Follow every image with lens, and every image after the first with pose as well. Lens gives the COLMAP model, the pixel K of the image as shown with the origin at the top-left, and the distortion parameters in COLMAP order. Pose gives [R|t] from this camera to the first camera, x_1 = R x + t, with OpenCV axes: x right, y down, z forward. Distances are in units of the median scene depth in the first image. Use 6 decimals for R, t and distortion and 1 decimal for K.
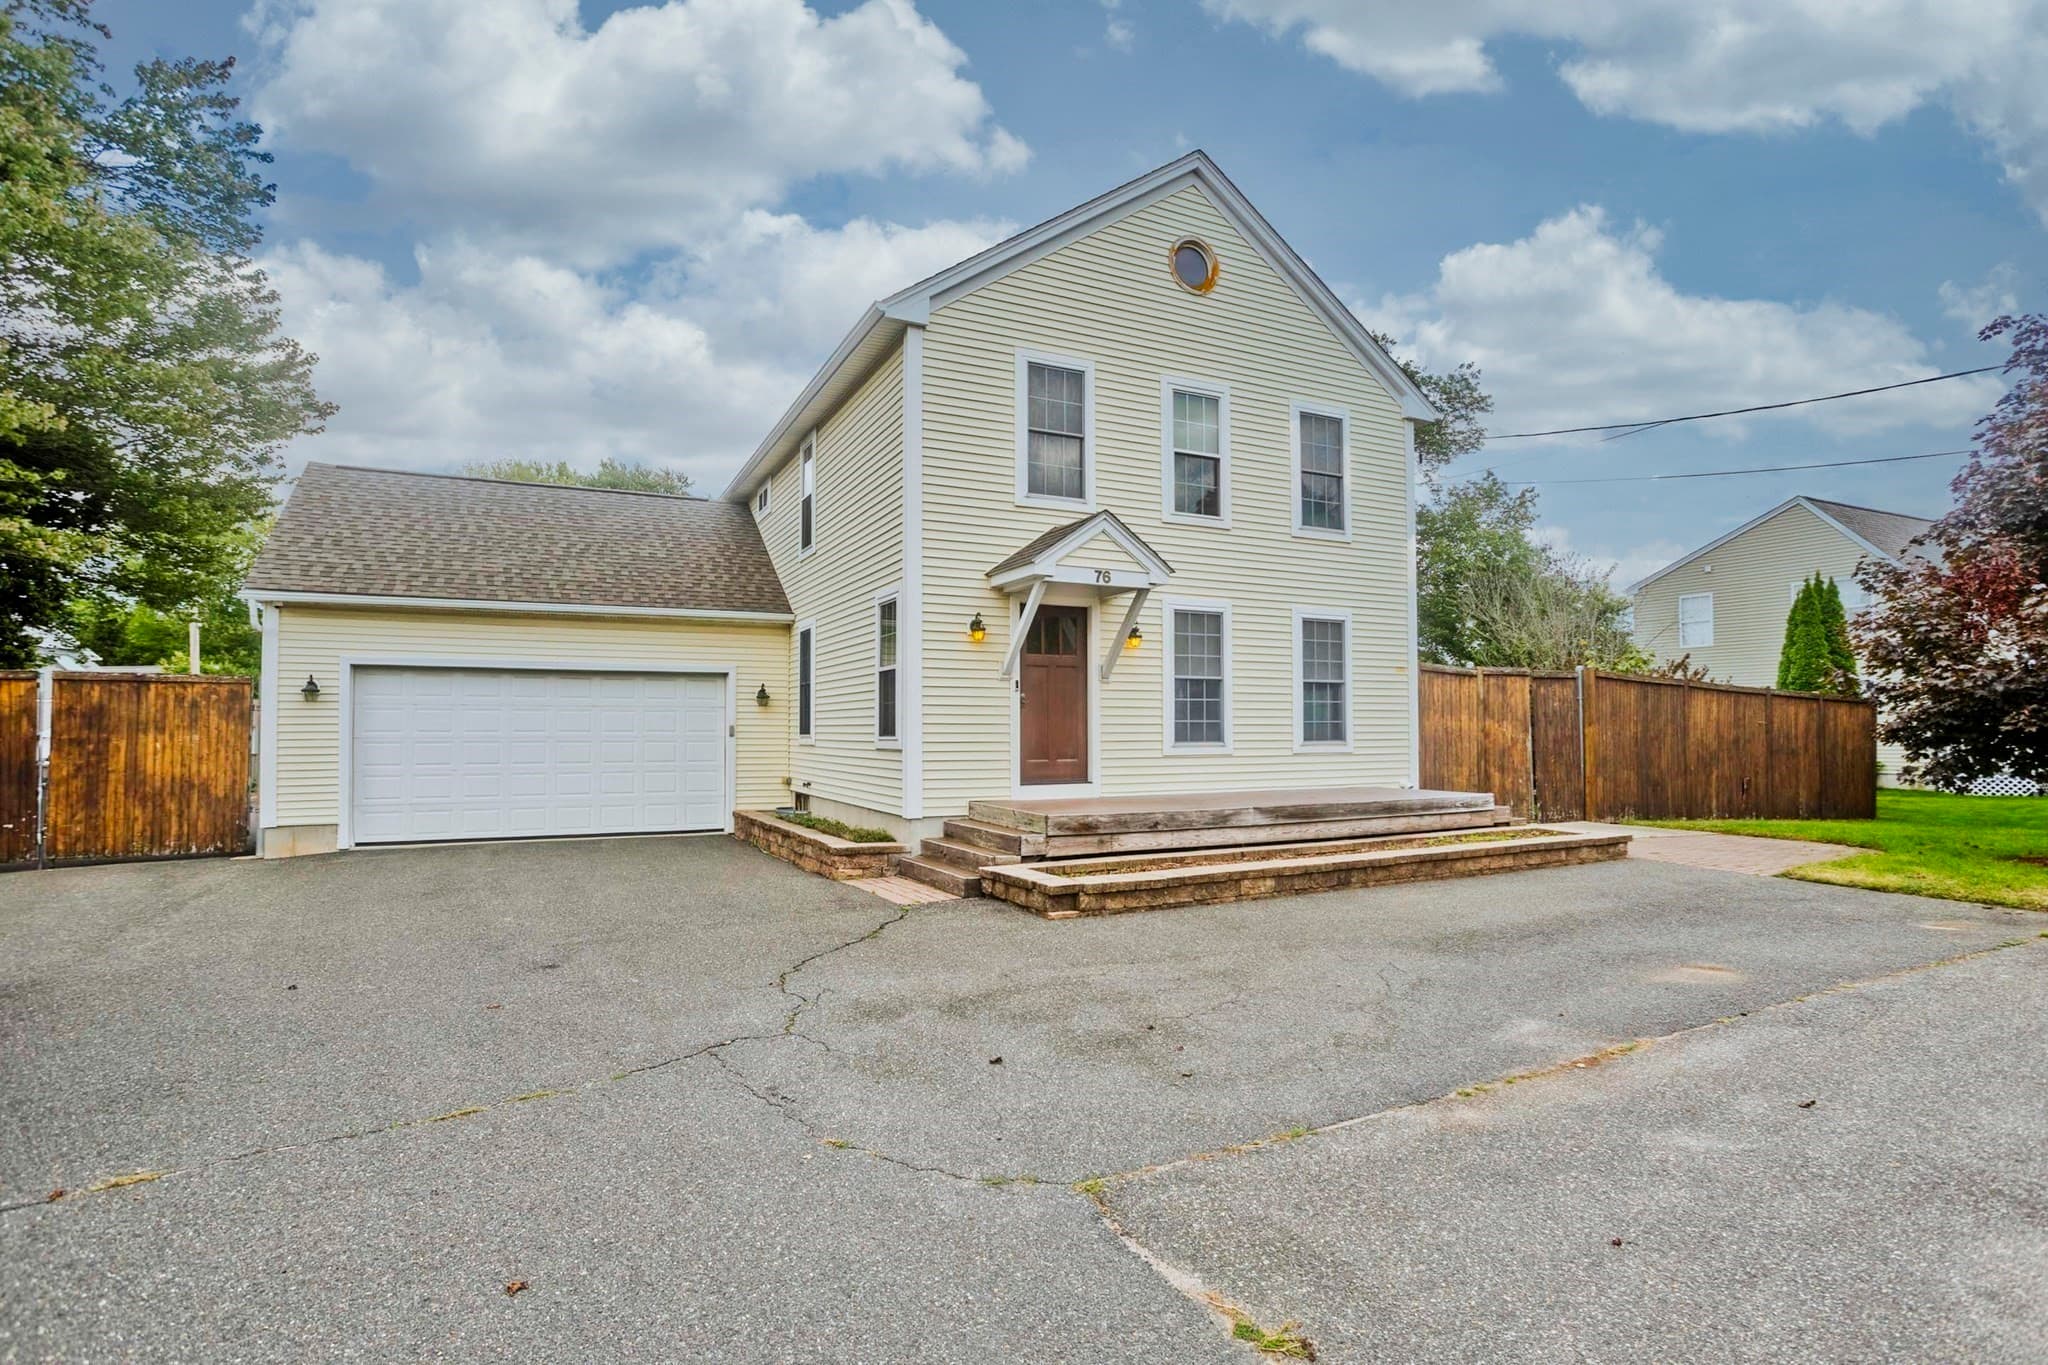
lens RADIAL K [[965.8, 0, 1018.9], [0, 965.8, 721.5], [0, 0, 1]] dist [-0.012585, 0.000310]
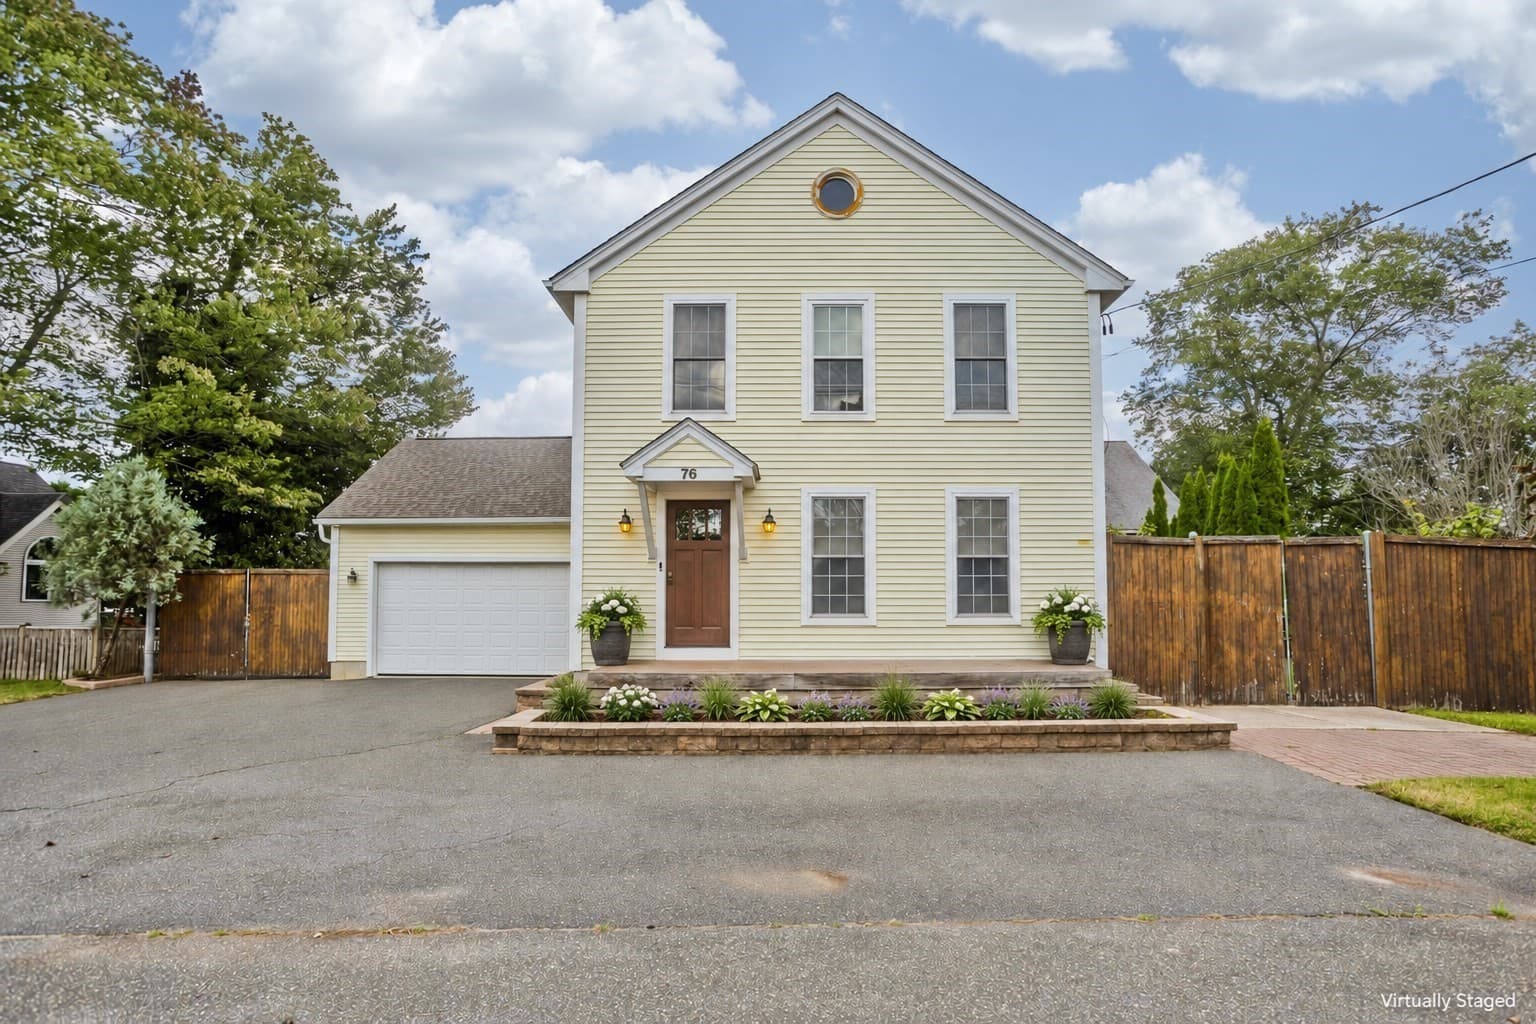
lens RADIAL K [[748.9, 0, 767.7], [0, 748.9, 581.6], [0, 0, 1]] dist [-0.015889, 0.001497]
pose [[0.896967, -0.012441, -0.441922, 0.496851], [0.002913, 0.999749, -0.022234, 0.003225], [0.442088, 0.018656, 0.896778, 0.185599]]
